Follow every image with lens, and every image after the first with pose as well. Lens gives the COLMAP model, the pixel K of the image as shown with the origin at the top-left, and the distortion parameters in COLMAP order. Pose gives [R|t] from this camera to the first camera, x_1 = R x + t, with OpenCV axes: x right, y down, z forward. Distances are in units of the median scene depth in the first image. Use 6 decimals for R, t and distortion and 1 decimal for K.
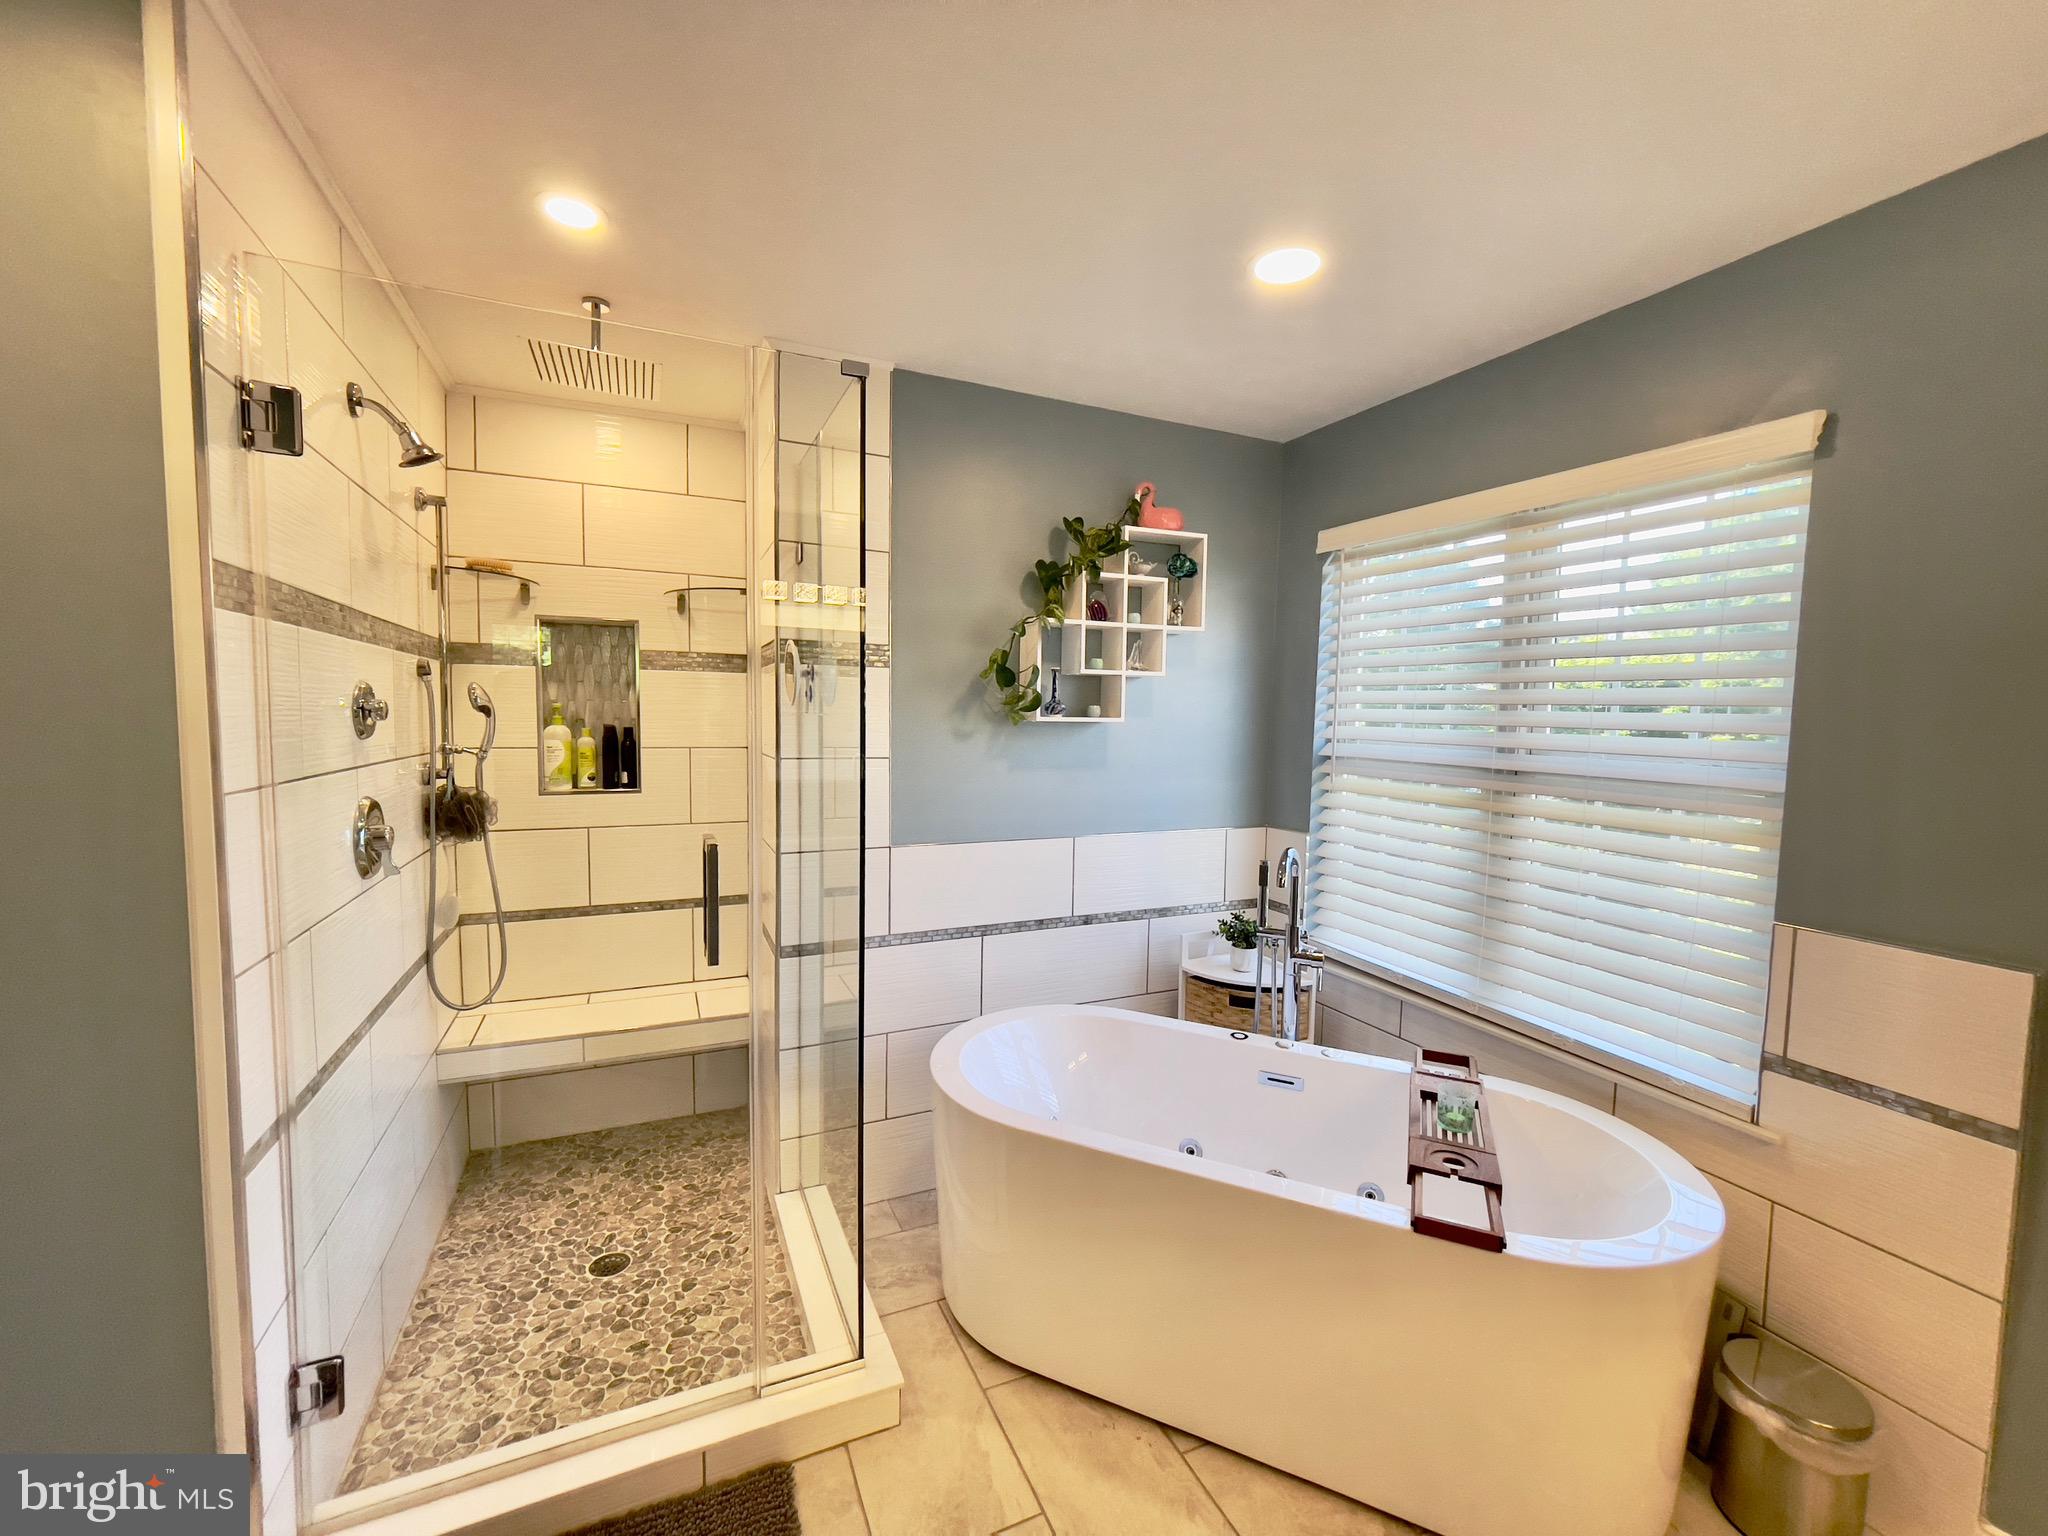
lens RADIAL K [[831.9, 0, 1020.8], [0, 831.9, 764.7], [0, 0, 1]] dist [-0.007579, 0.000491]
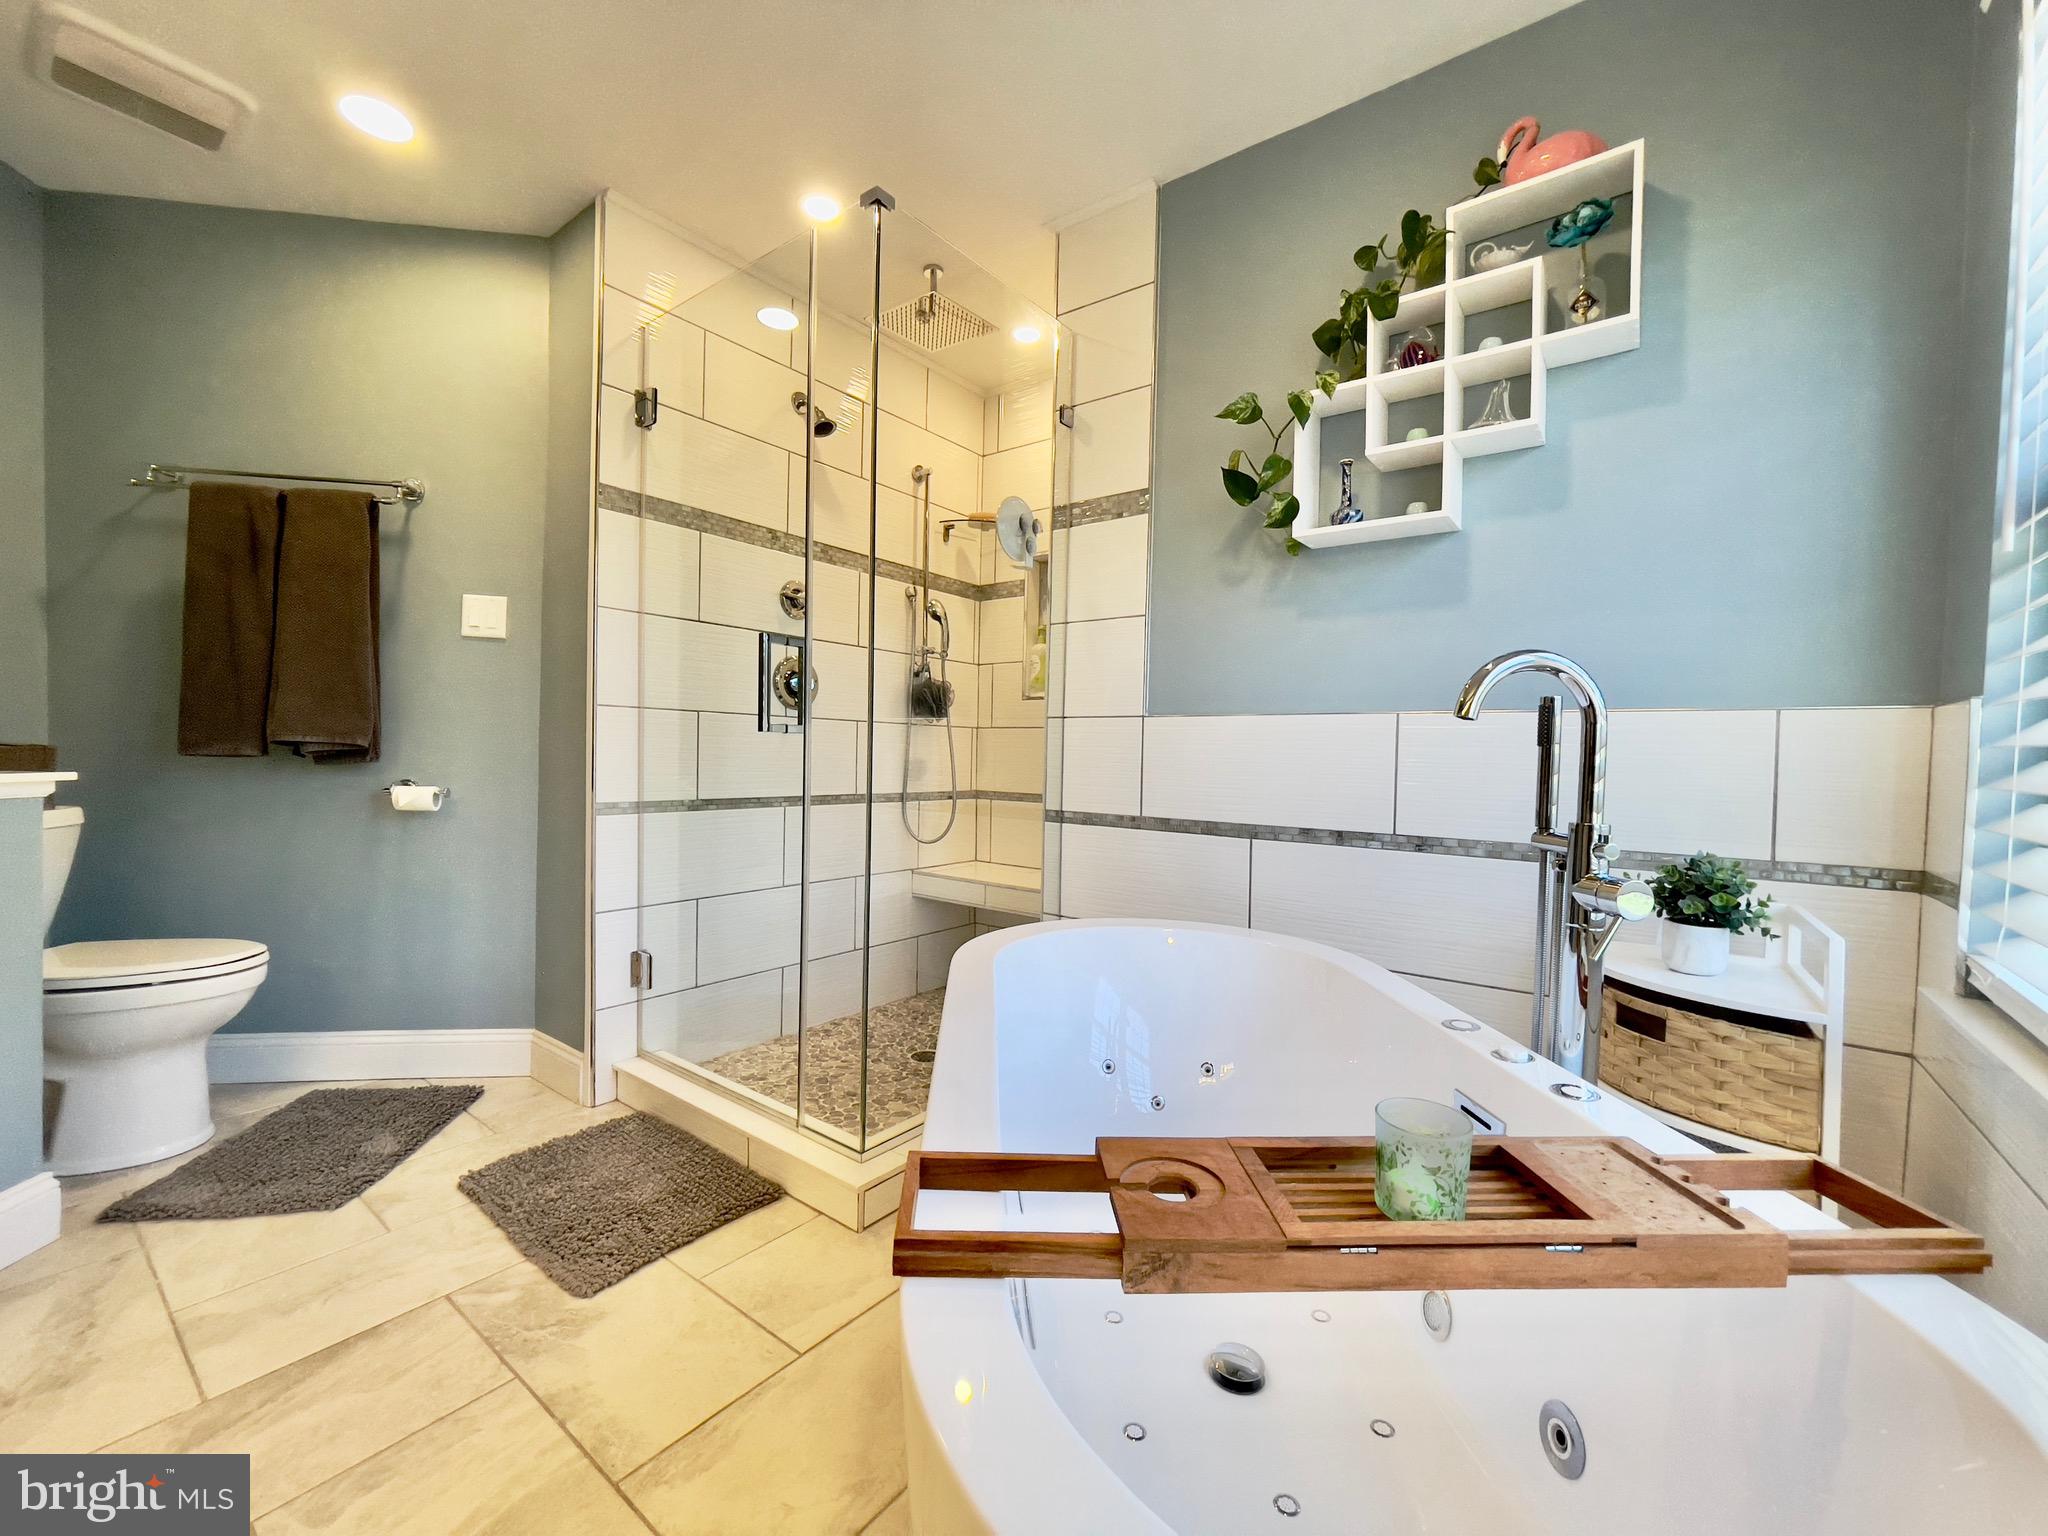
lens RADIAL K [[831.9, 0, 1024.1], [0, 831.9, 772.3], [0, 0, 1]] dist [-0.007579, 0.000491]
pose [[0.478125, 0.015992, -0.878146, 0.547778], [-0.068602, 0.997460, -0.019187, 0.180728], [0.875609, 0.069417, 0.478007, 0.456253]]
